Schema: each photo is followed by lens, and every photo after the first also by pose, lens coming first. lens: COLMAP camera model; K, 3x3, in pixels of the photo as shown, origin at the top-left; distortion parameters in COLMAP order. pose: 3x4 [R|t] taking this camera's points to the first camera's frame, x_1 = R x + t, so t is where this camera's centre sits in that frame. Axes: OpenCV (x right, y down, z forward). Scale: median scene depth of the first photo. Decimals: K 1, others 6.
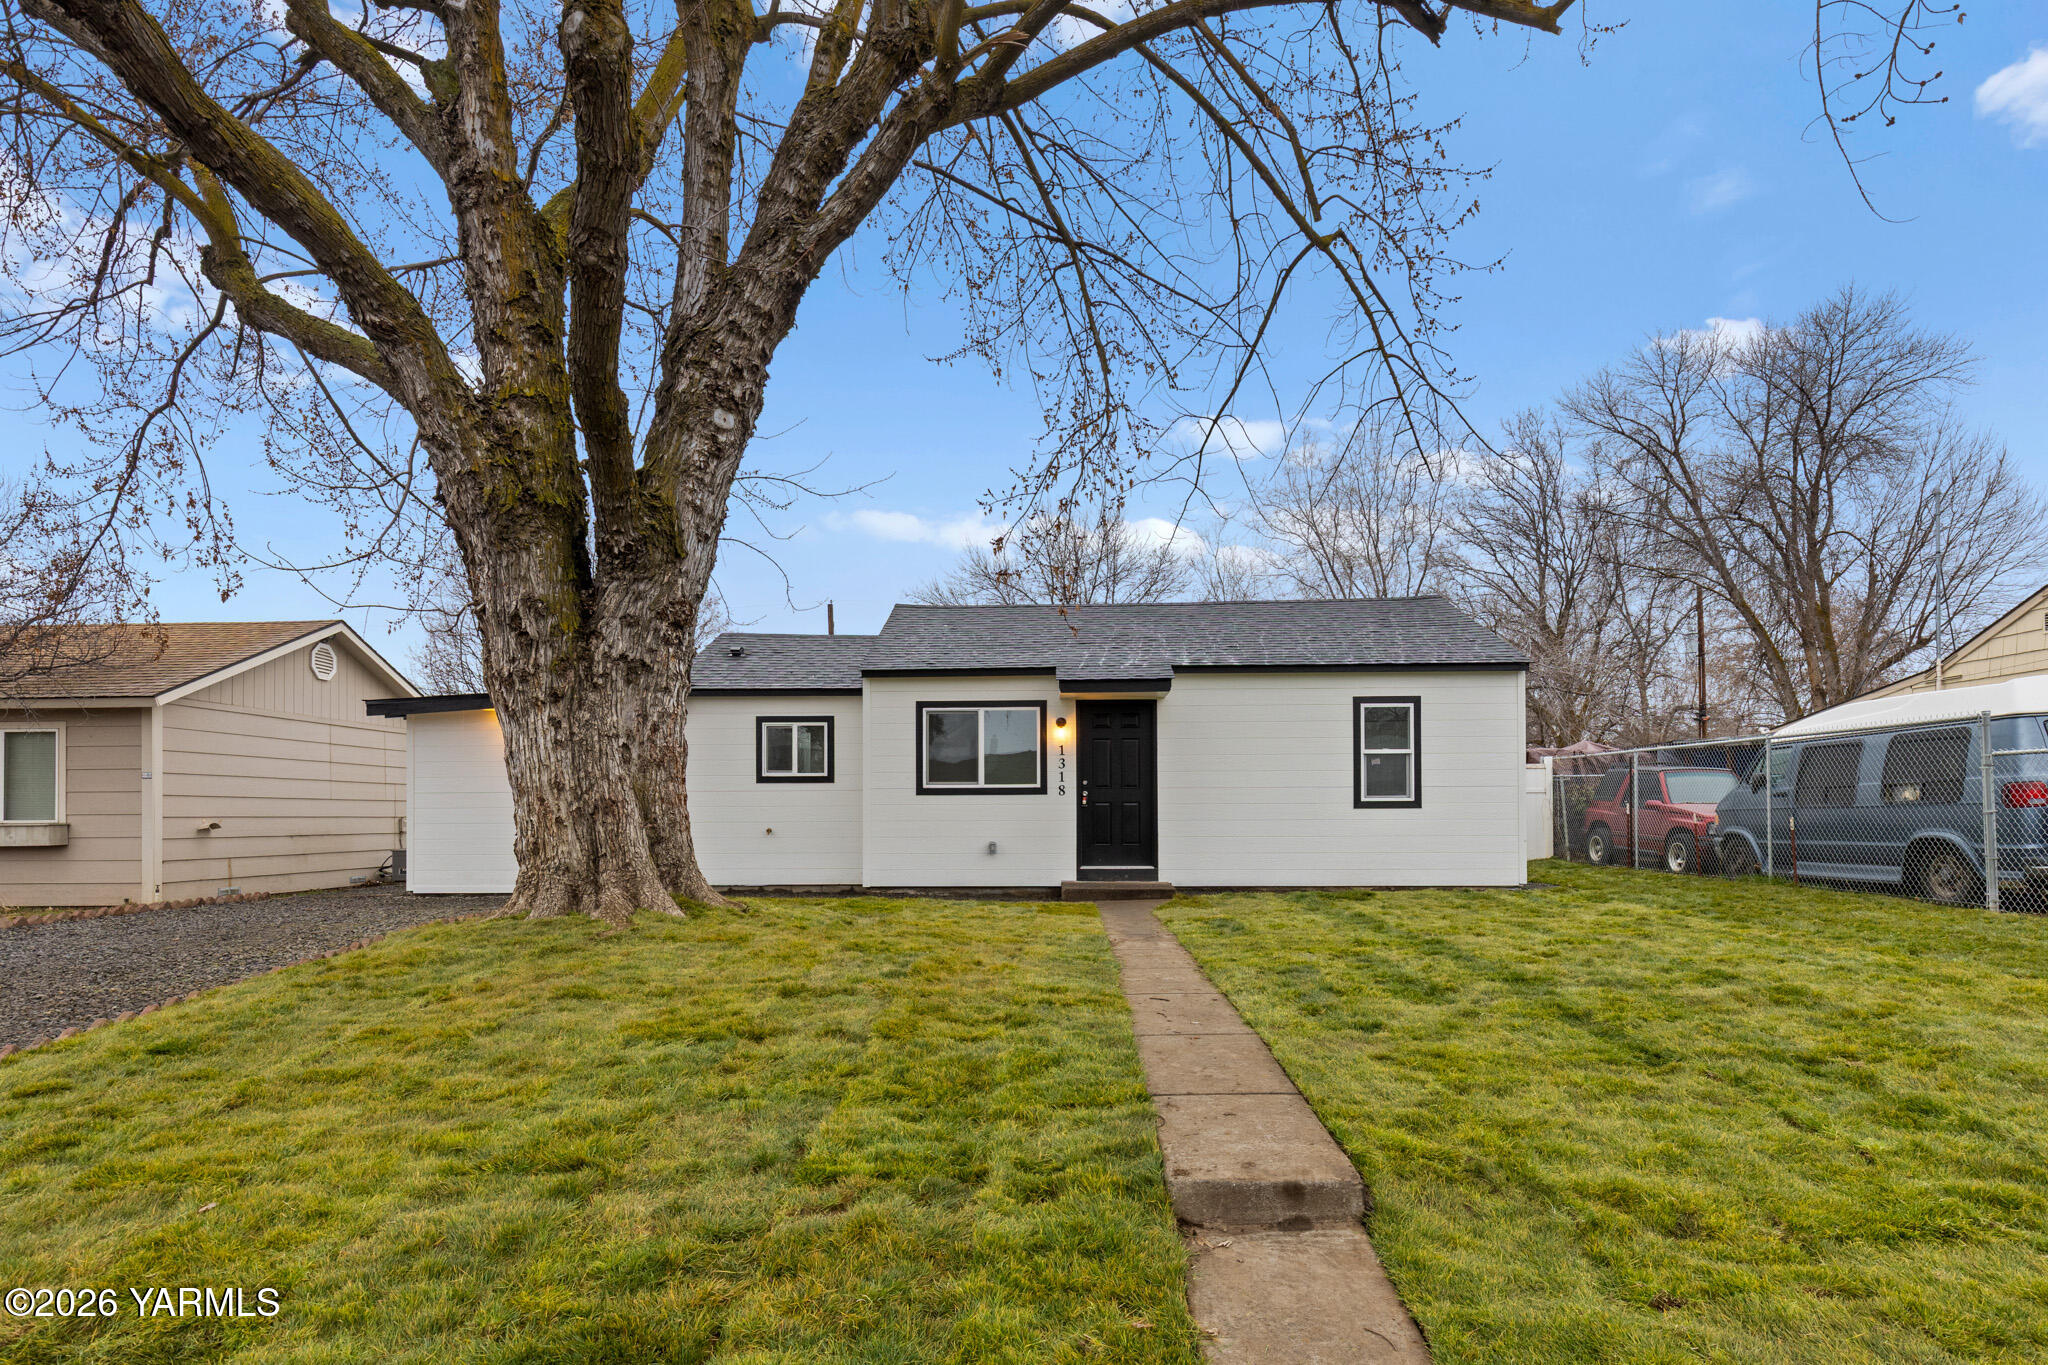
lens RADIAL K [[1026.6, 0, 1020.1], [0, 1026.6, 787.0], [0, 0, 1]] dist [-0.002530, -0.000365]
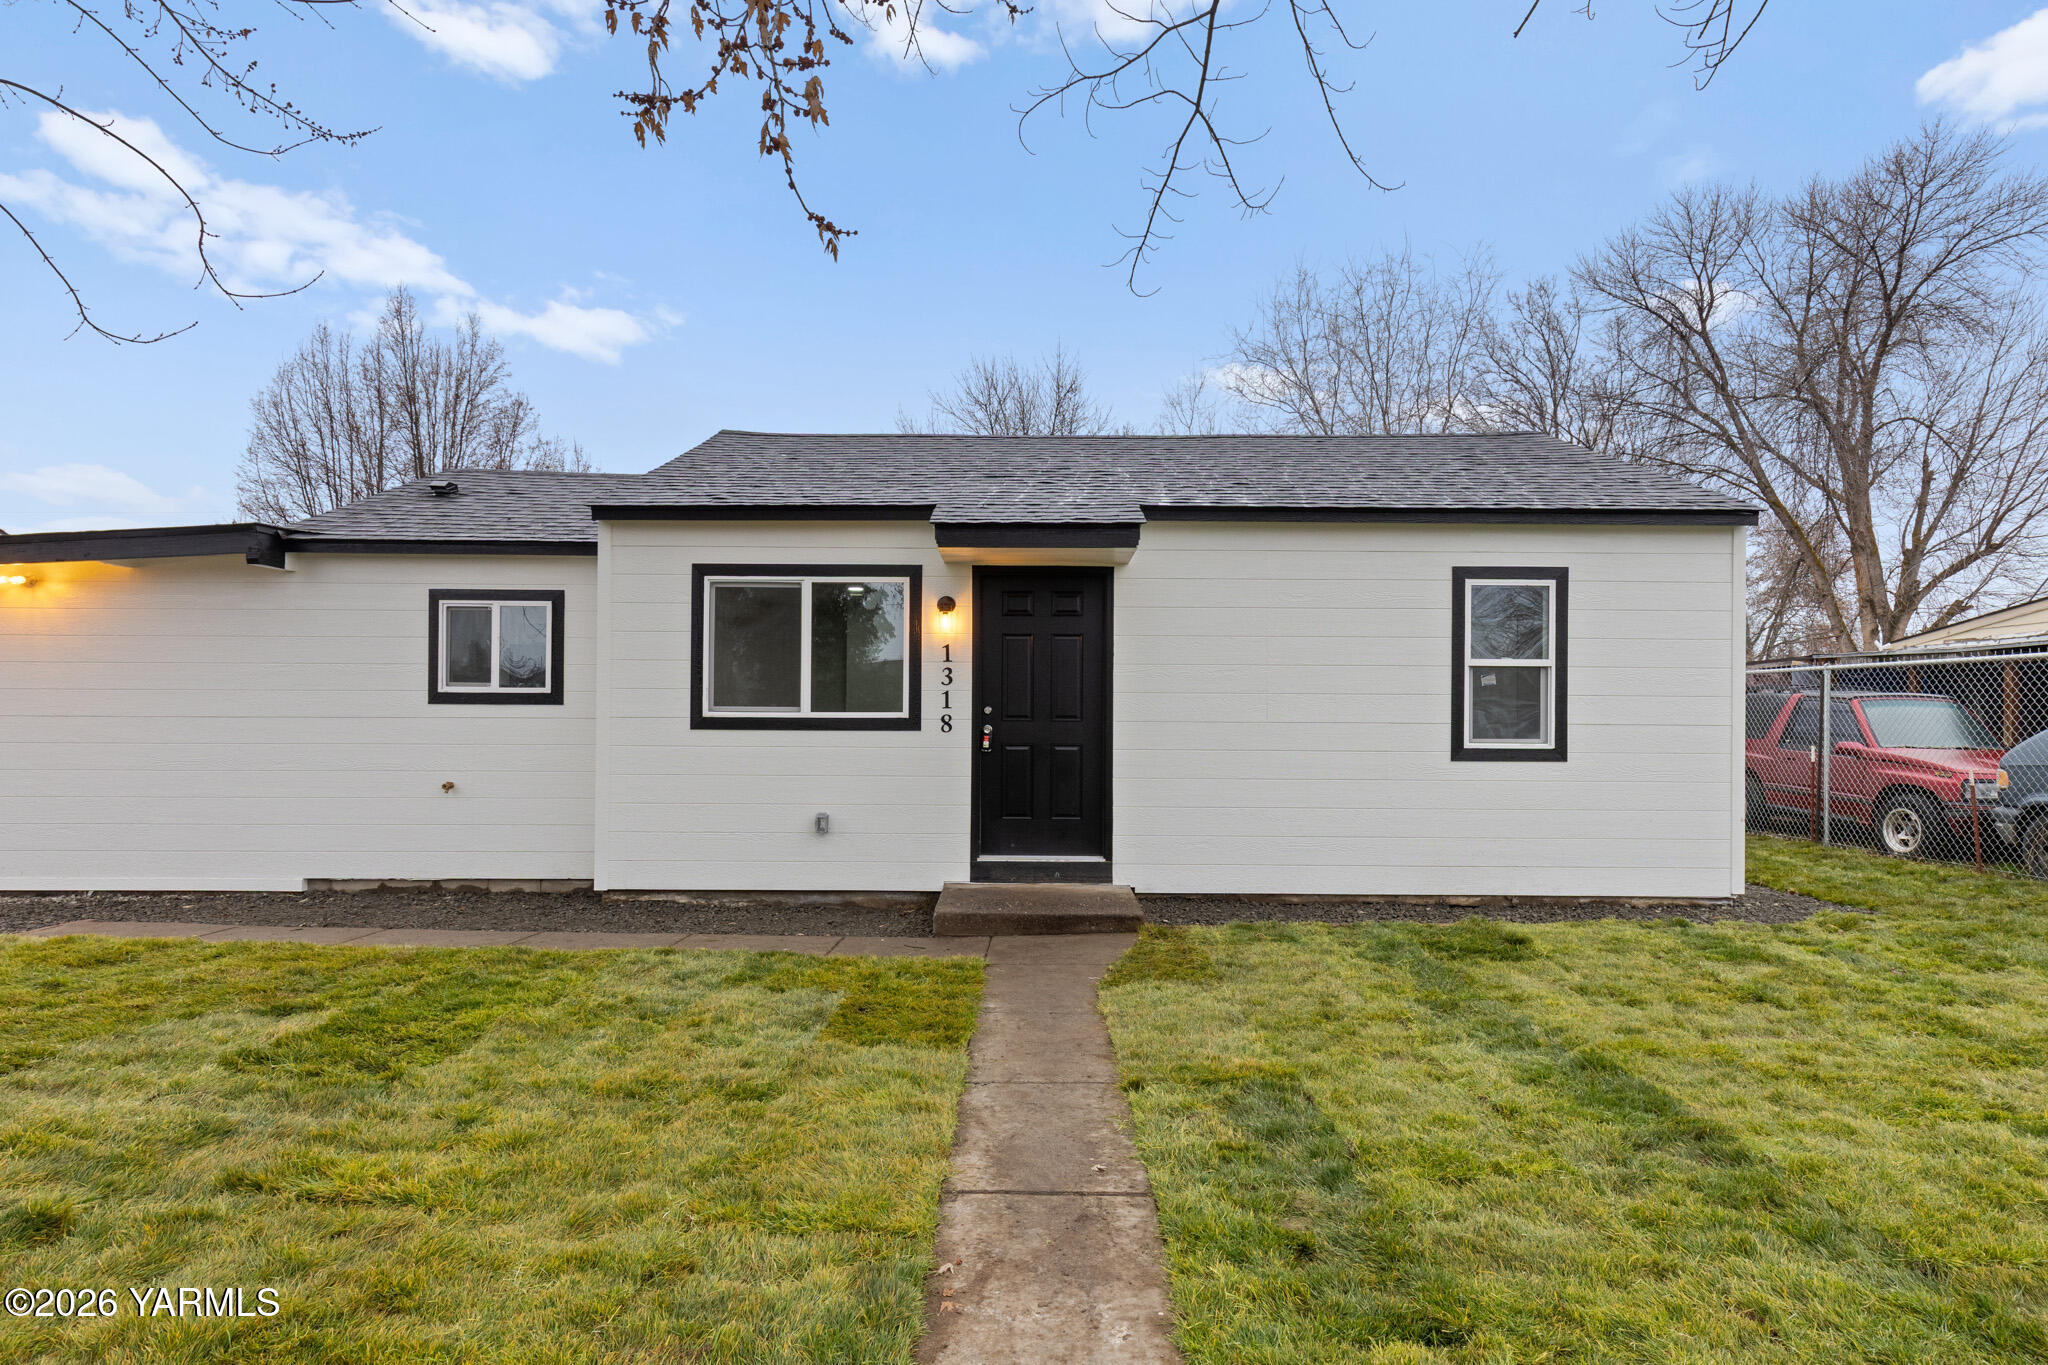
lens RADIAL K [[1038.9, 0, 1024.6], [0, 1038.9, 713.9], [0, 0, 1]] dist [-0.015756, -0.000222]
pose [[0.999016, 0.010540, 0.043081, 0.059039], [-0.011248, 0.999805, 0.016224, -0.011849], [-0.042902, -0.016693, 0.998940, 0.417994]]
